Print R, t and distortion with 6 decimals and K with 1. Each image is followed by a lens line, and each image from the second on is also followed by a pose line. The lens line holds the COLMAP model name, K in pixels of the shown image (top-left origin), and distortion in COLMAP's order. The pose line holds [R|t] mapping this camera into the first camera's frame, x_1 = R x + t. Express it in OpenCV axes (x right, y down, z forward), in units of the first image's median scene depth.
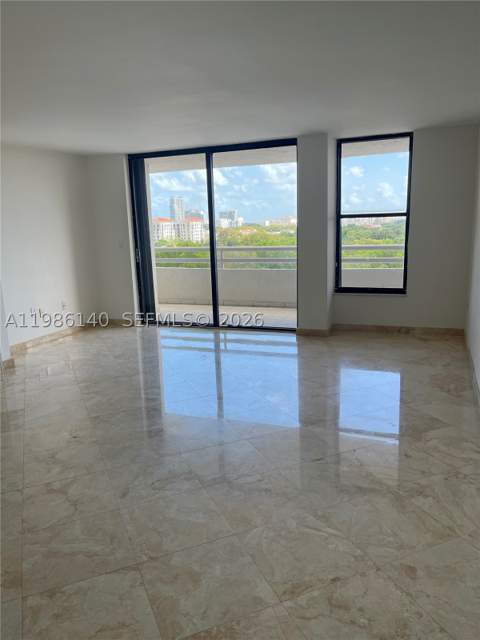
lens RADIAL K [[484.6, 0, 240.0], [0, 484.6, 320.0], [0, 0, 1]] dist [0.001453, -0.004243]
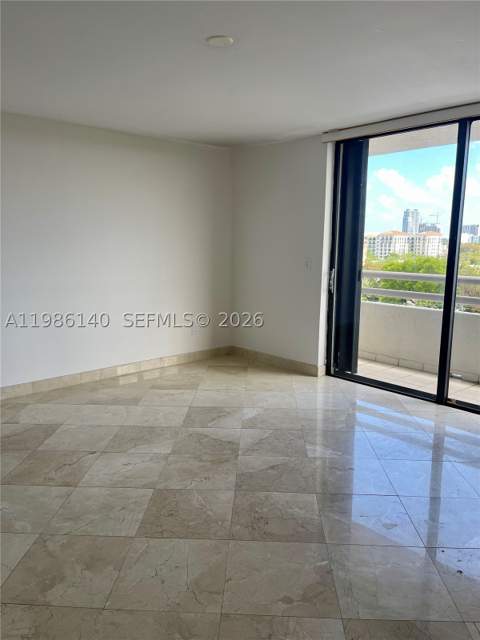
lens RADIAL K [[467.4, 0, 240.0], [0, 467.4, 320.0], [0, 0, 1]] dist [-0.004756, -0.003462]
pose [[0.887899, 0.113807, -0.445740, -0.015263], [-0.121086, 0.992567, 0.012223, -0.047895], [0.443818, 0.043121, 0.895079, 0.225466]]
